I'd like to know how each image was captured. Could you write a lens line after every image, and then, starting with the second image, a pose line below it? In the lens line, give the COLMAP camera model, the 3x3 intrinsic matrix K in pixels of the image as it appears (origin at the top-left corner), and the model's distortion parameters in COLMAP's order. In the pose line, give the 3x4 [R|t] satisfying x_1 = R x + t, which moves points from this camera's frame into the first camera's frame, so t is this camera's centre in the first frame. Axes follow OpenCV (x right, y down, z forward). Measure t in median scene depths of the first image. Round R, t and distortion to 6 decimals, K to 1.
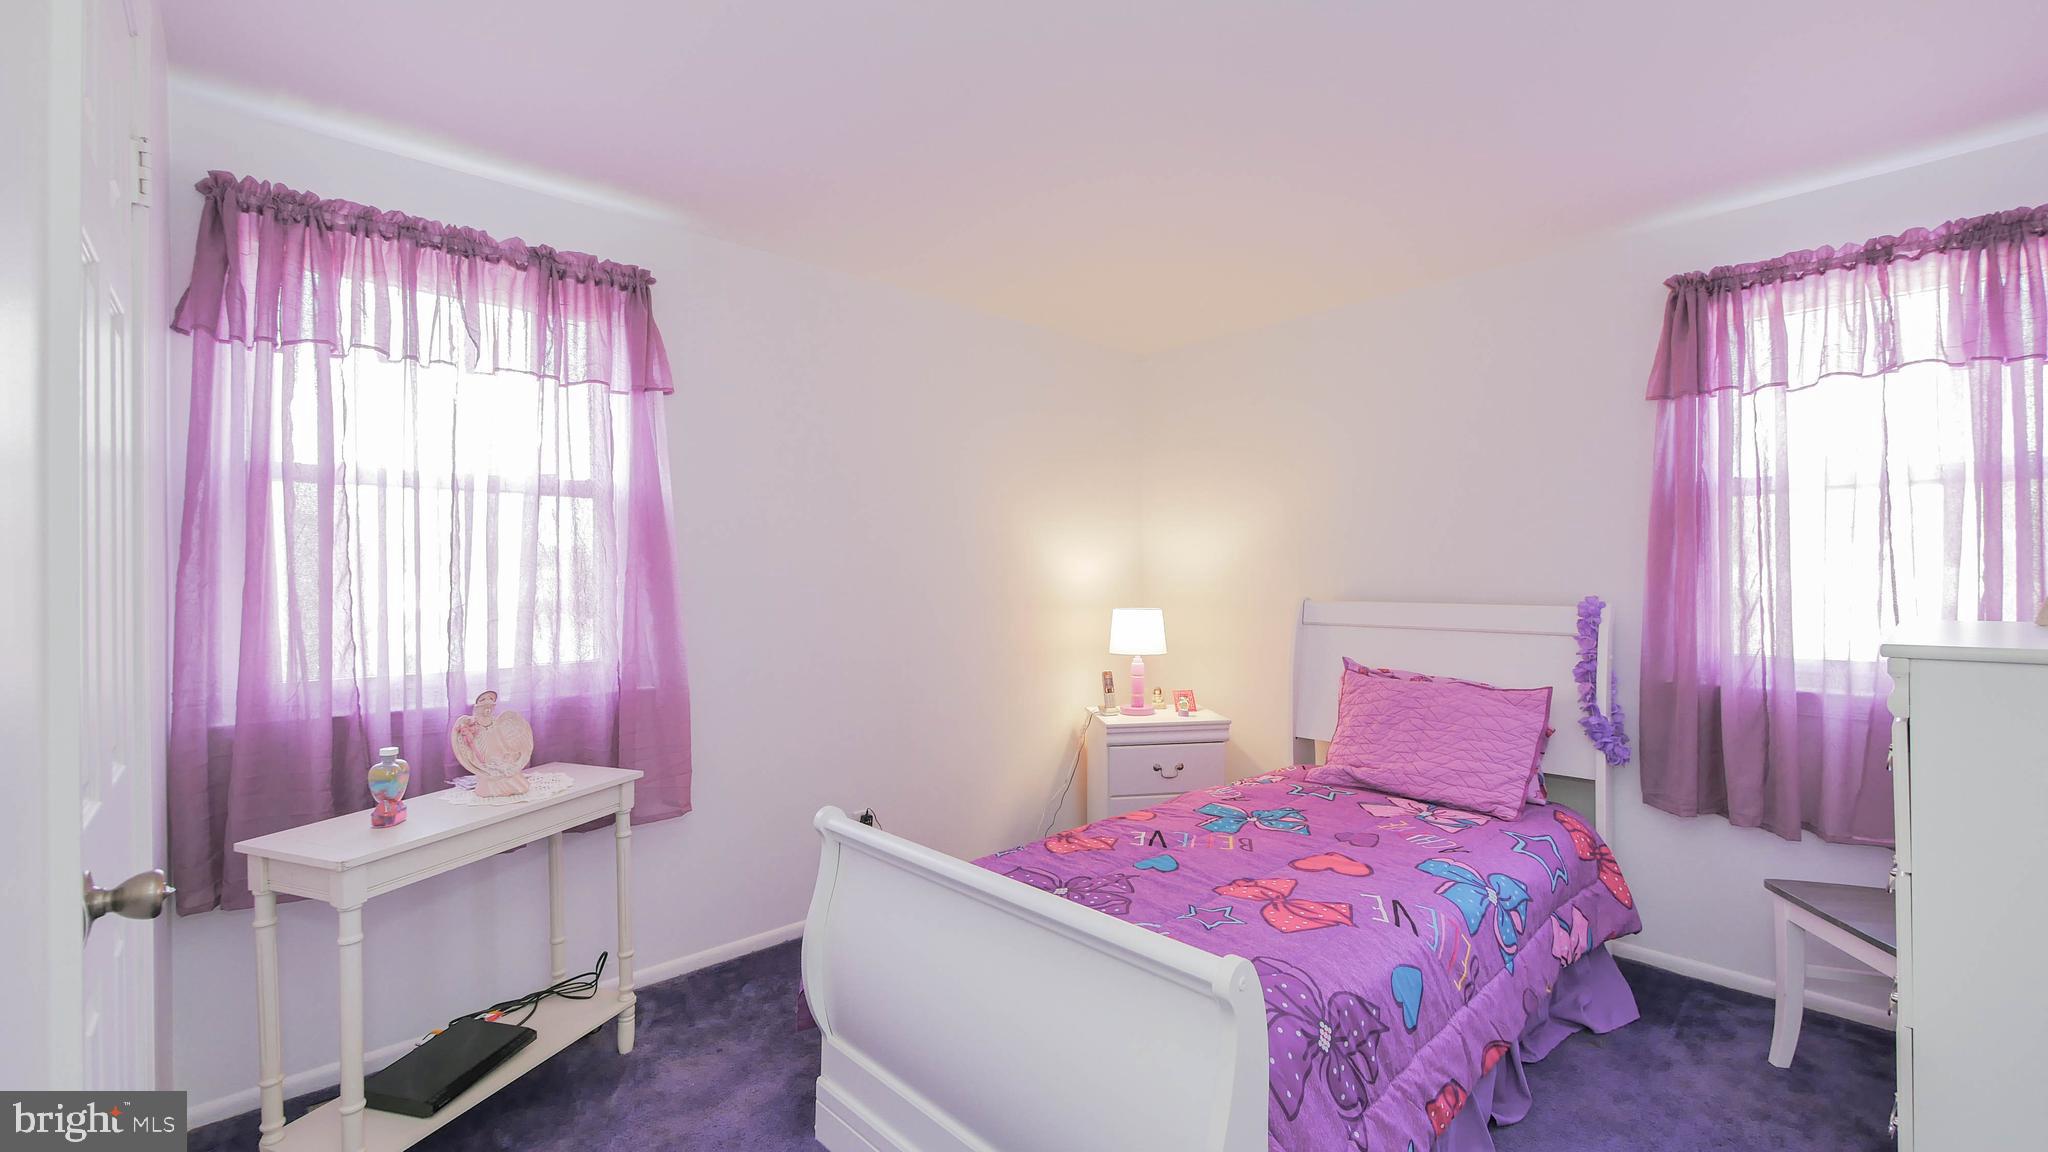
lens RADIAL K [[846.3, 0, 1010.7], [0, 846.3, 579.0], [0, 0, 1]] dist [-0.004934, 0.001135]
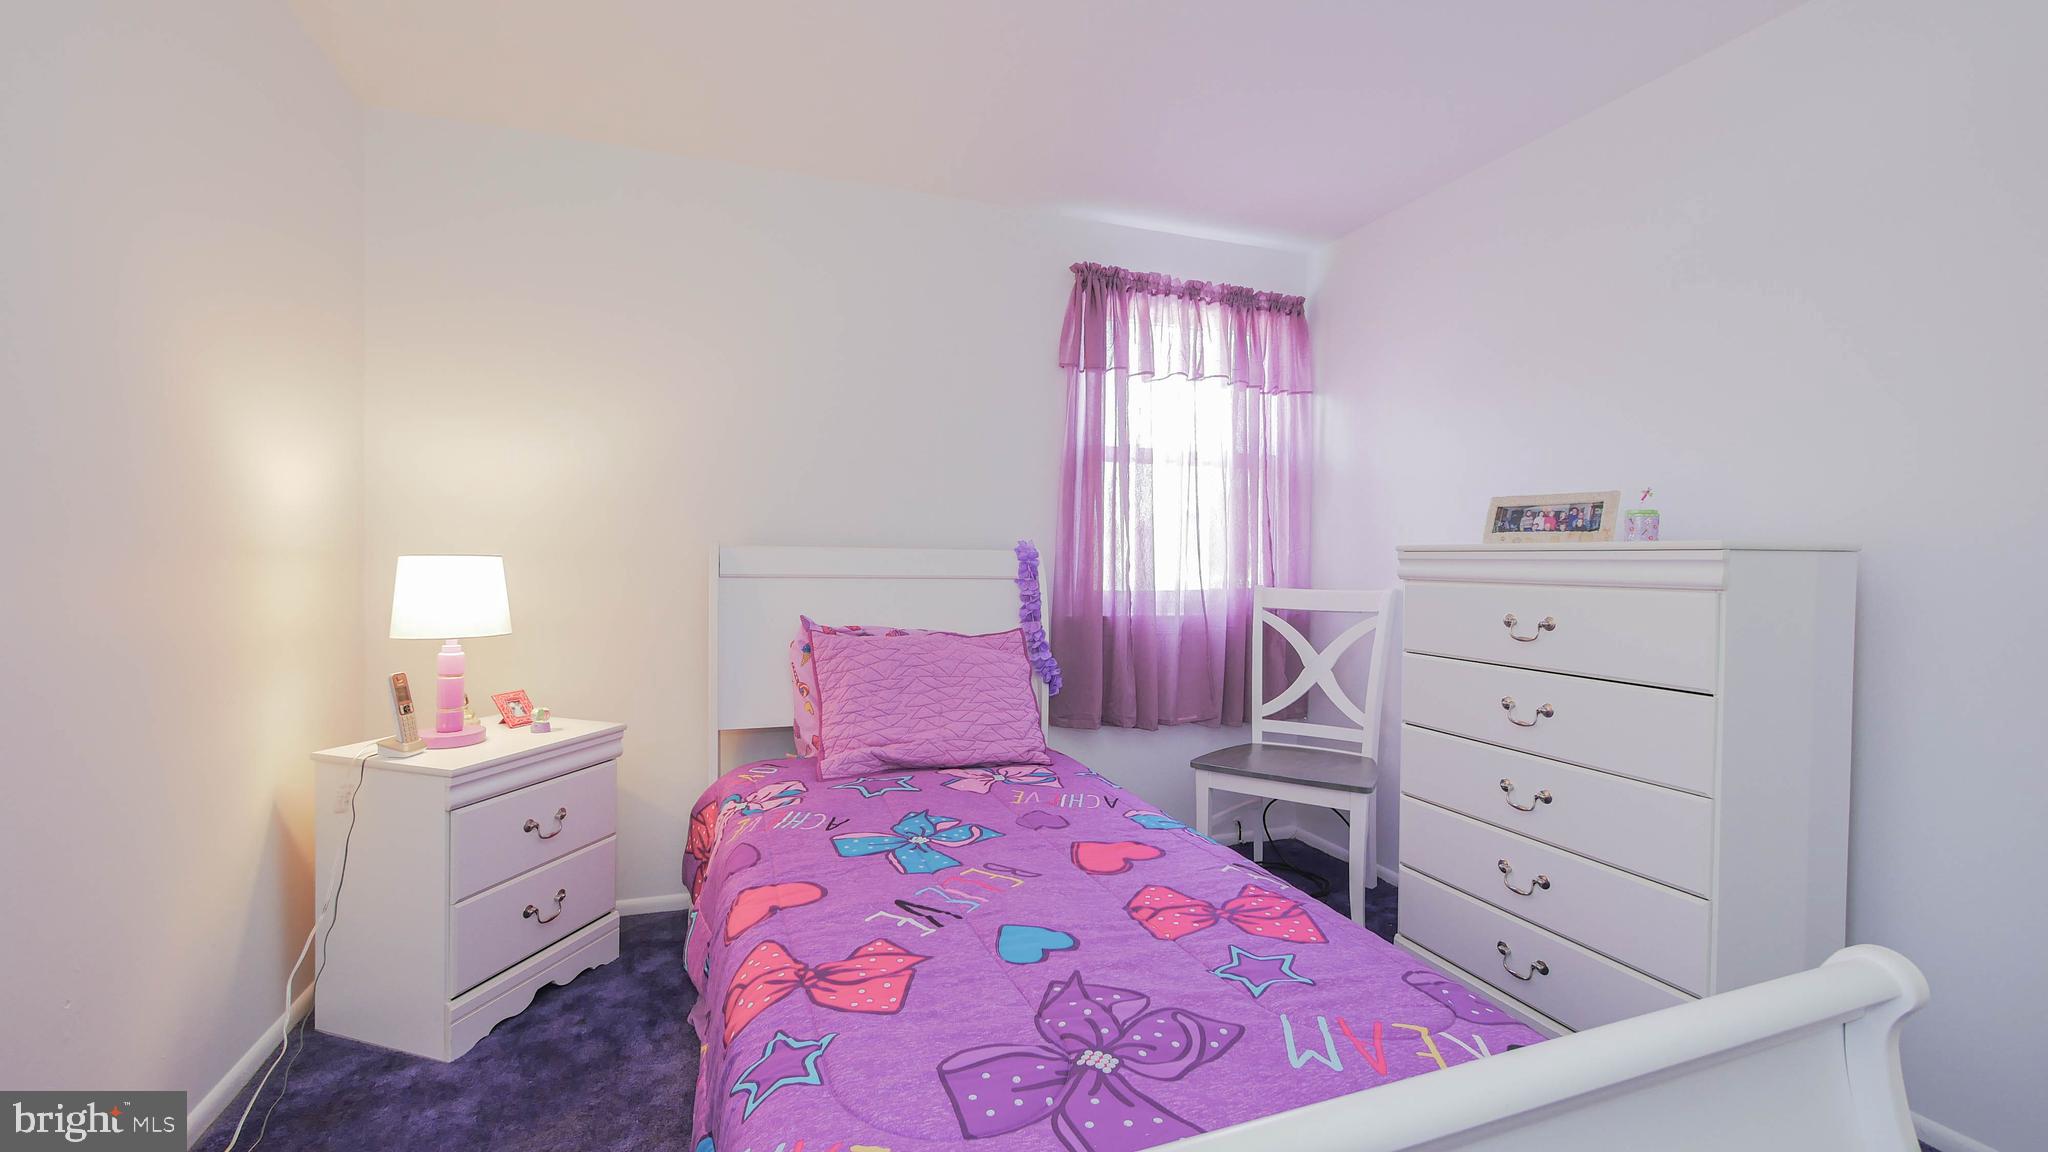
lens RADIAL K [[846.3, 0, 1024.1], [0, 846.3, 583.7], [0, 0, 1]] dist [-0.004934, 0.001135]
pose [[0.384026, -0.018761, 0.923132, -0.315813], [-0.011991, 0.999608, 0.025304, 0.049901], [-0.923244, -0.020787, 0.383651, 0.630578]]
